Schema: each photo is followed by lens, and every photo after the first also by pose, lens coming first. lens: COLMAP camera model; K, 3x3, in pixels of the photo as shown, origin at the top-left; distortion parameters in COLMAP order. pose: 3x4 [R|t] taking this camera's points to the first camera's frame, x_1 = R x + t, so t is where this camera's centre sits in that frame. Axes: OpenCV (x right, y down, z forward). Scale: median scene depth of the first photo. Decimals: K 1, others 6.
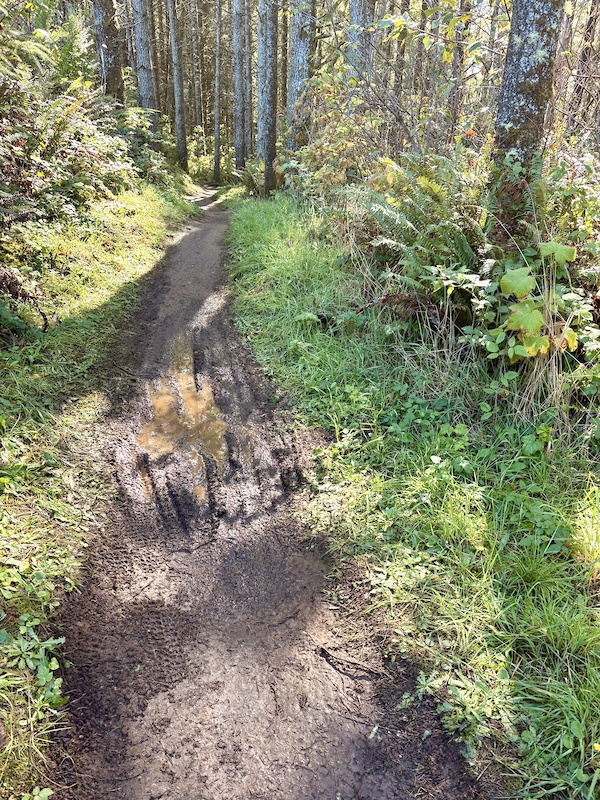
lens RADIAL K [[605.1, 0, 300.0], [0, 605.1, 400.0], [0, 0, 1]] dist [0.037146, -0.073388]
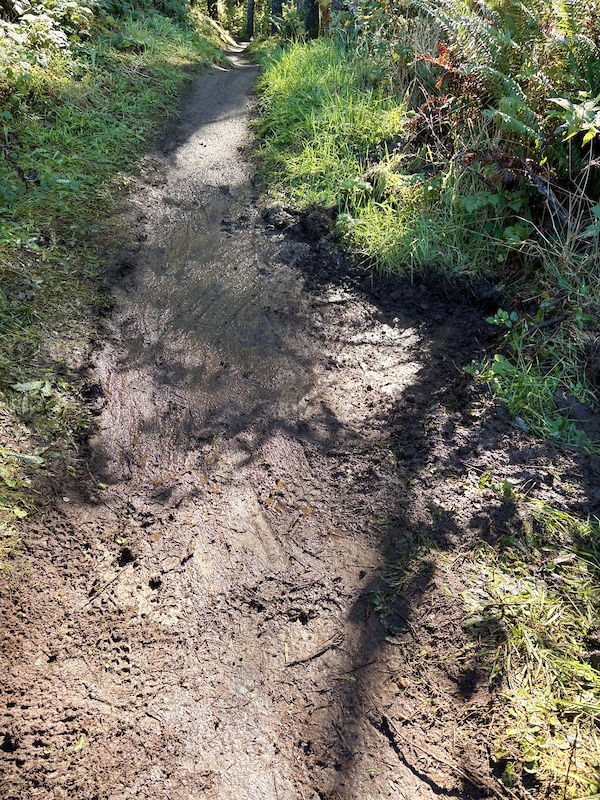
lens RADIAL K [[605.1, 0, 300.0], [0, 605.1, 400.0], [0, 0, 1]] dist [0.037146, -0.073388]
pose [[0.997943, 0.047235, -0.043333, -0.031105], [-0.038819, 0.983292, 0.177846, -0.010788], [0.051010, -0.175799, 0.983104, 0.398512]]
